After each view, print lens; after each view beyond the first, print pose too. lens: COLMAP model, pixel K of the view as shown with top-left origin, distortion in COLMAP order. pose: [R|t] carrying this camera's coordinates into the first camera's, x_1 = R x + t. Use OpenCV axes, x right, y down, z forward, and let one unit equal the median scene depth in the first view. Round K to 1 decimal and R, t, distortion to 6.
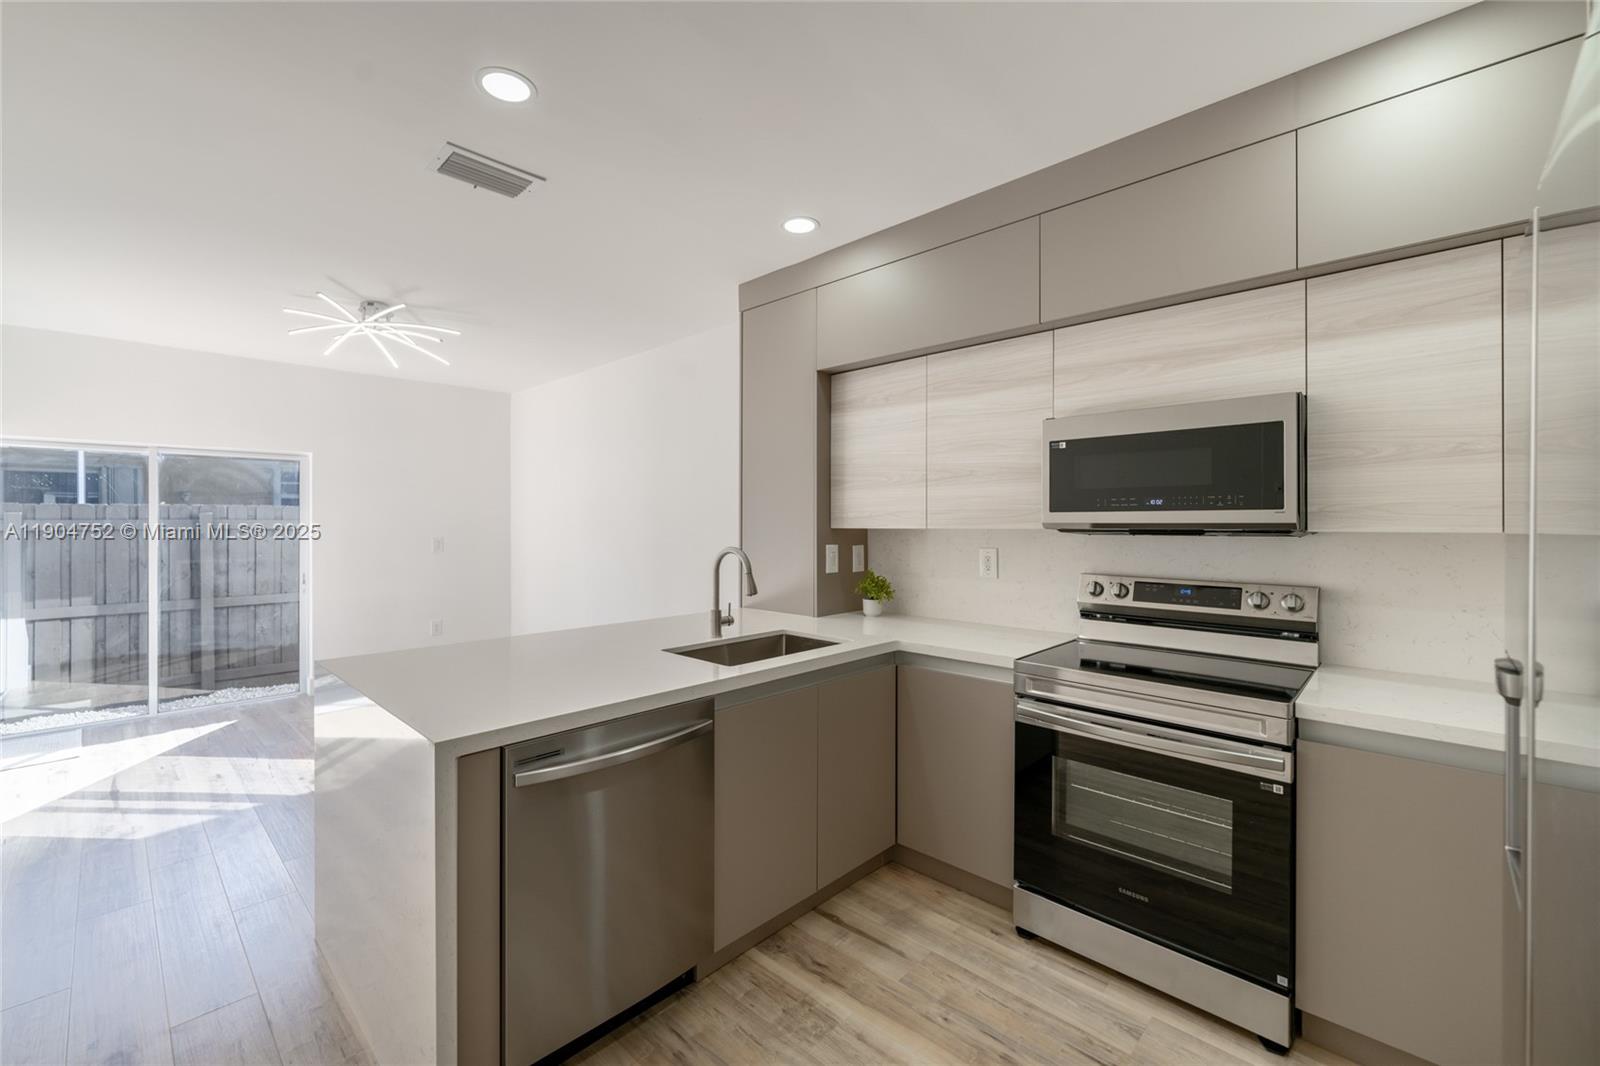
lens RADIAL K [[653.4, 0, 792.9], [0, 653.4, 524.4], [0, 0, 1]] dist [0.008795, -0.003084]
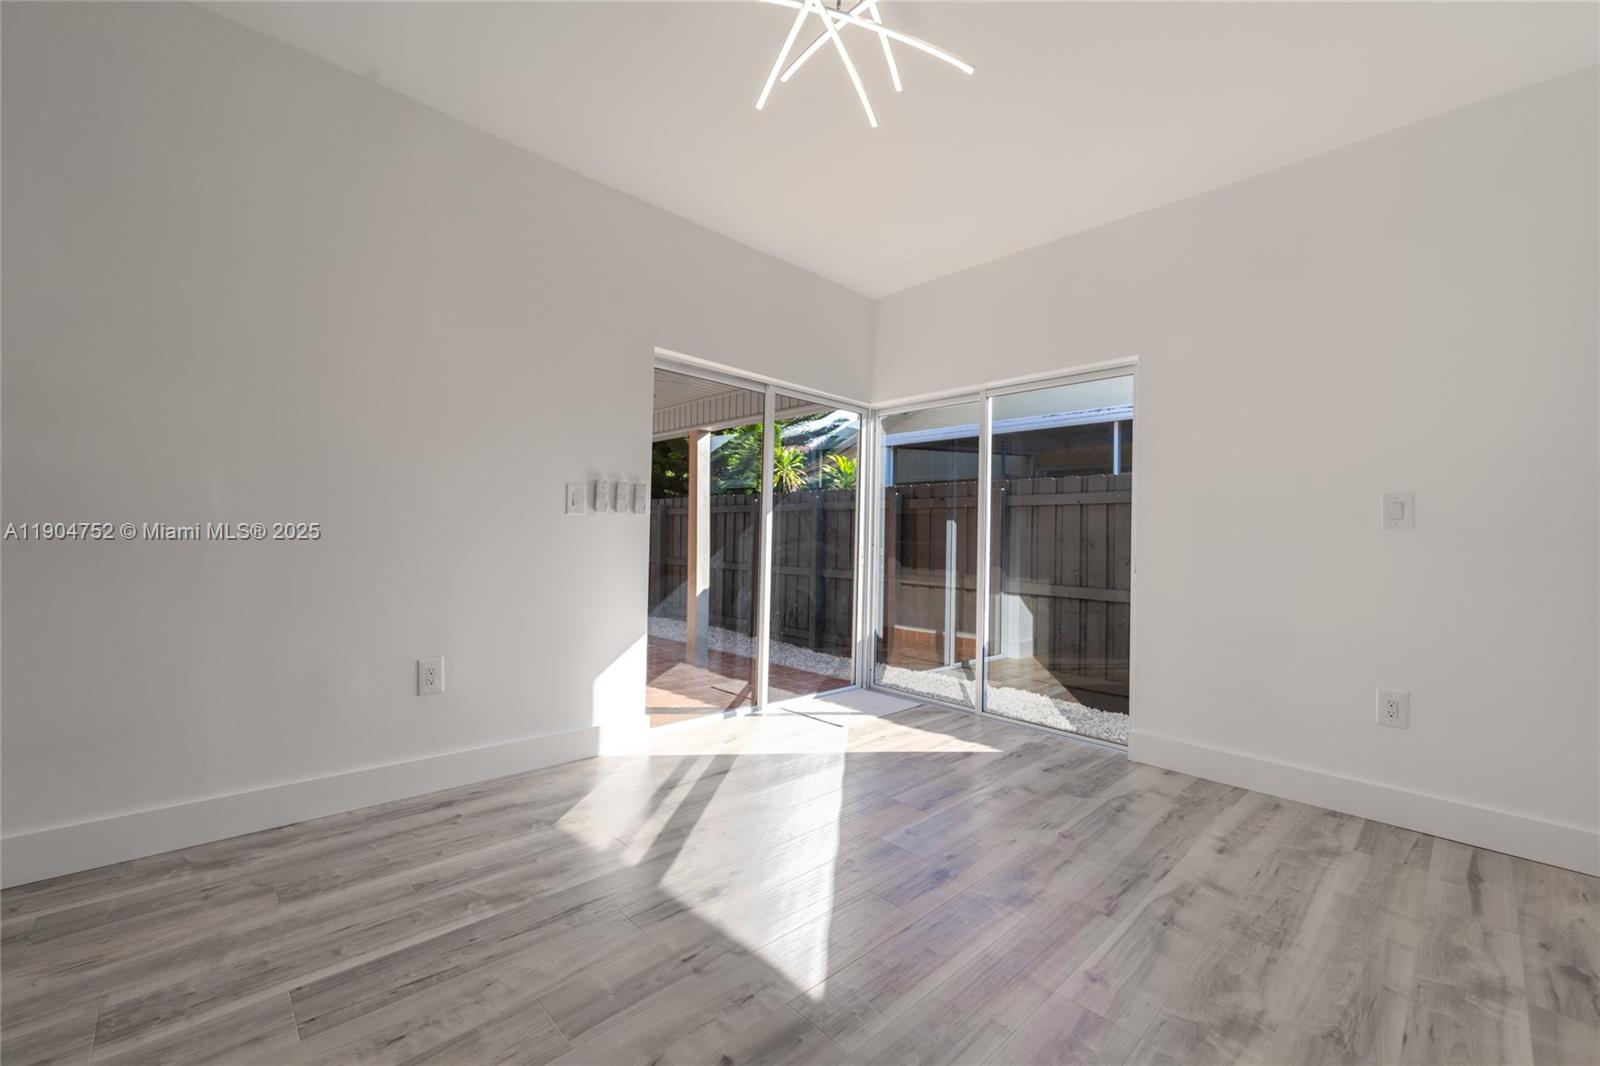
lens RADIAL K [[653.4, 0, 804.6], [0, 653.4, 529.0], [0, 0, 1]] dist [0.008795, -0.003084]
pose [[-0.037433, -0.007868, -0.999268, -0.171434], [-0.024808, 0.999668, -0.006942, 0.087961], [0.998991, 0.024530, -0.037616, 1.012270]]
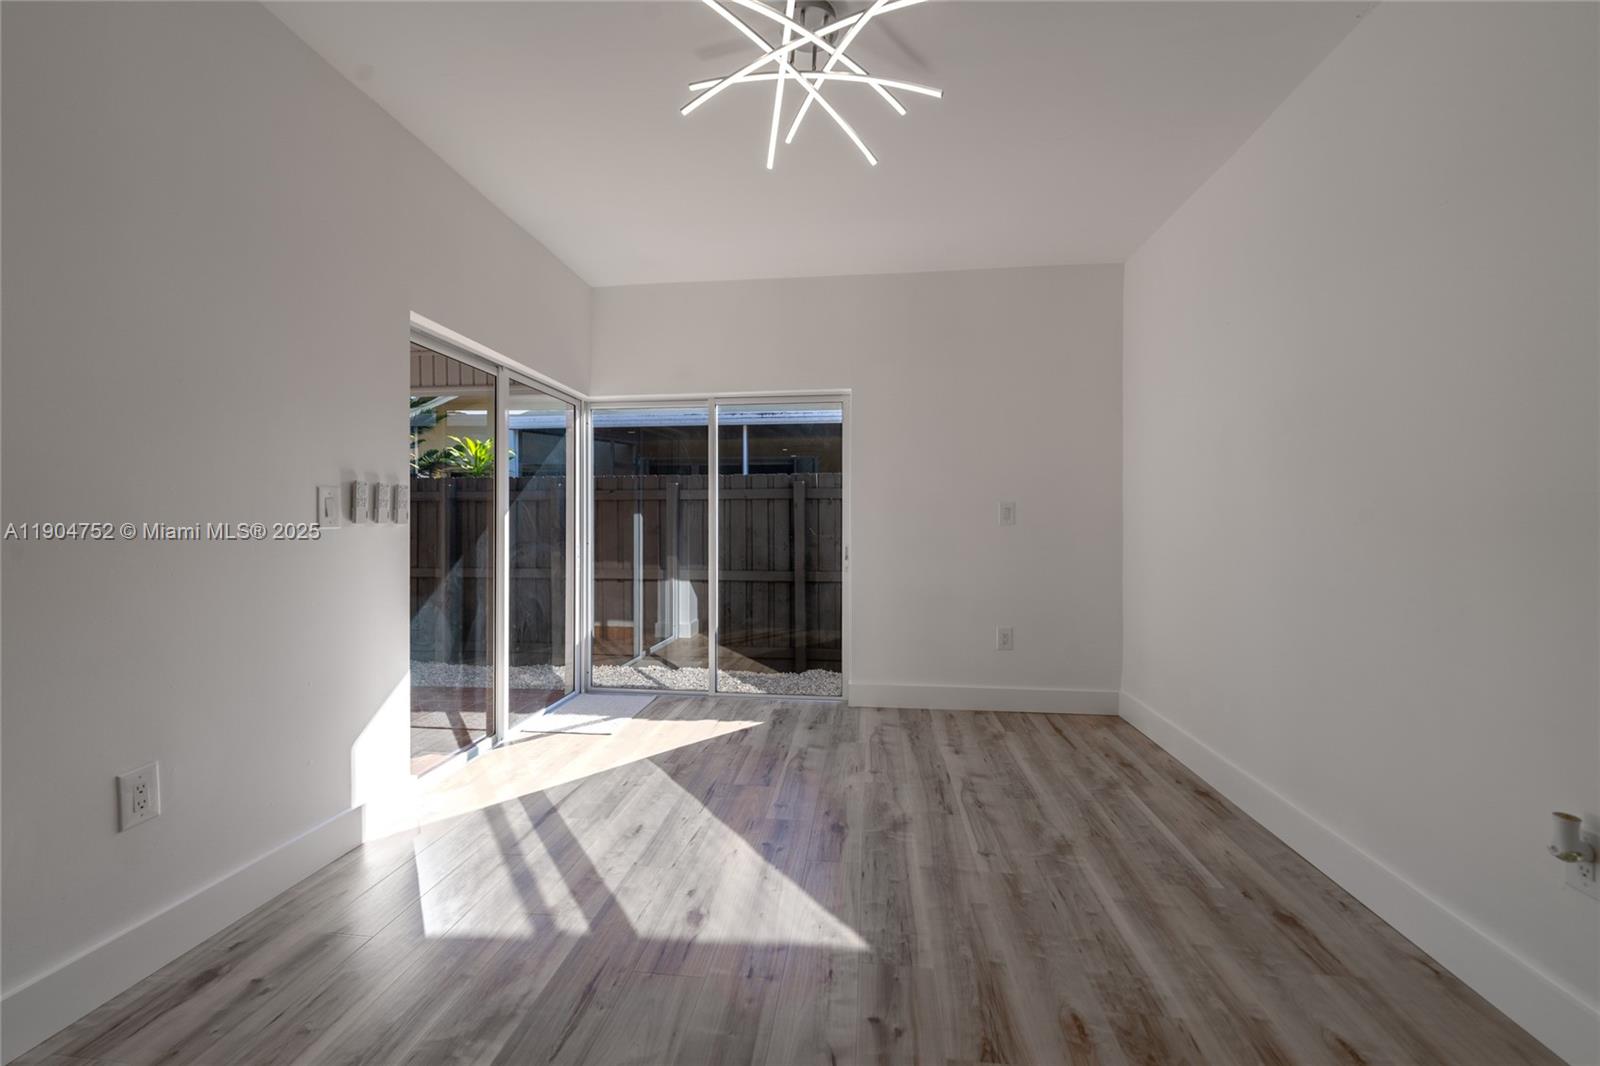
lens RADIAL K [[653.4, 0, 804.8], [0, 653.4, 525.2], [0, 0, 1]] dist [0.008795, -0.003084]
pose [[0.611998, 0.009930, -0.790797, -0.229723], [-0.005303, 0.999950, 0.008452, 0.061813], [0.790842, -0.000979, 0.612020, 0.689172]]
